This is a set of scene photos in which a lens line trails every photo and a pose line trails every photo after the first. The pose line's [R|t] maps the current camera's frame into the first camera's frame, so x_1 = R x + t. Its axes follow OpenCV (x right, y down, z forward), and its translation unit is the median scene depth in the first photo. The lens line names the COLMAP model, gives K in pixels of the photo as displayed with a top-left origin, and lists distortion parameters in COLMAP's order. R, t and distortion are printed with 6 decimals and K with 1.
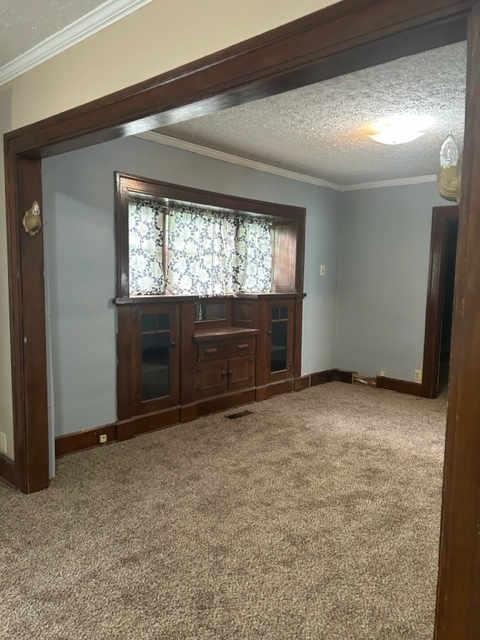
lens RADIAL K [[483.2, 0, 240.0], [0, 483.2, 320.0], [0, 0, 1]] dist [0.004353, 0.001061]
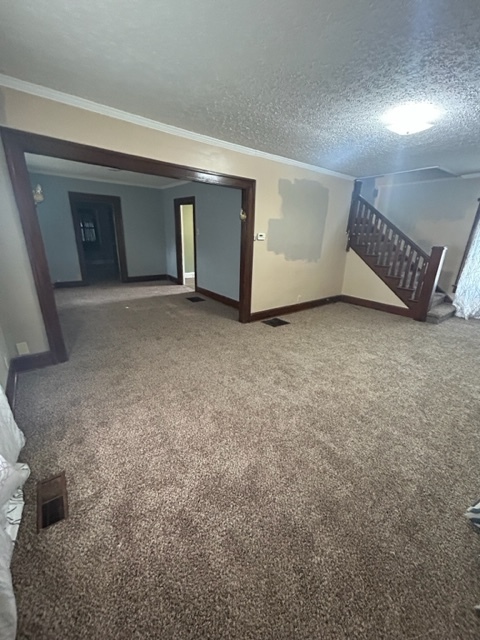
lens RADIAL K [[254.5, 0, 240.0], [0, 254.5, 320.0], [0, 0, 1]] dist [-0.012621, -0.000052]
pose [[0.180842, -0.334904, 0.924736, -0.787046], [0.066031, 0.942251, 0.328334, -0.035005], [-0.981293, 0.001685, 0.192512, 0.131623]]
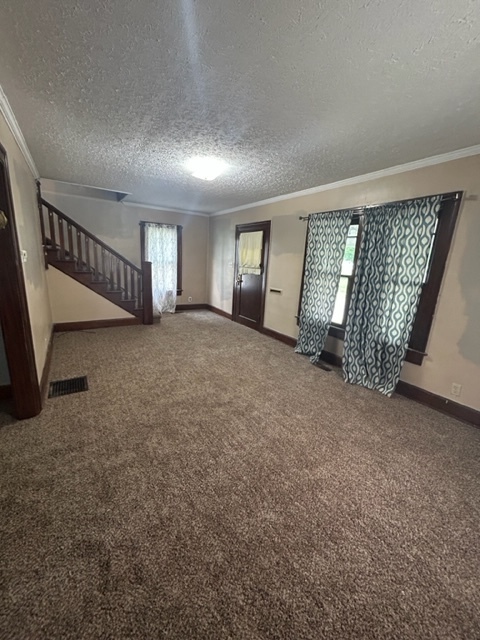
lens RADIAL K [[254.5, 0, 240.0], [0, 254.5, 320.0], [0, 0, 1]] dist [-0.012621, -0.000052]
pose [[-0.963534, -0.135998, 0.230448, -0.378697], [-0.056911, 0.945663, 0.320128, -0.076078], [-0.261463, 0.295339, -0.918919, 0.614239]]
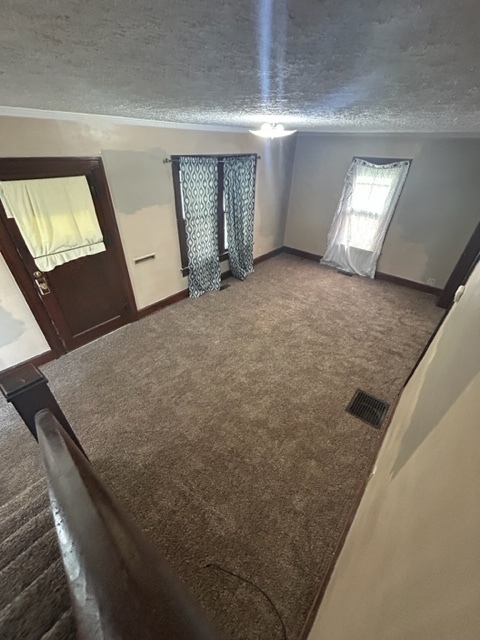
lens RADIAL K [[254.5, 0, 240.0], [0, 254.5, 320.0], [0, 0, 1]] dist [-0.012621, -0.000052]
pose [[0.042209, 0.547064, -0.836026, 0.564365], [-0.112465, 0.834055, 0.540096, -0.176381], [0.992759, 0.071227, 0.096730, -0.209009]]
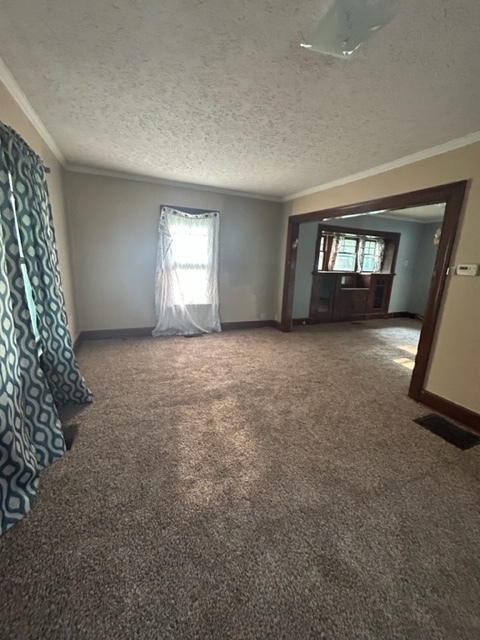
lens RADIAL K [[254.5, 0, 240.0], [0, 254.5, 320.0], [0, 0, 1]] dist [-0.012621, -0.000052]
pose [[0.912729, 0.106331, -0.394487, -0.039147], [-0.055681, 0.988904, 0.137724, 0.043223], [0.404754, -0.103740, 0.908522, -0.435843]]
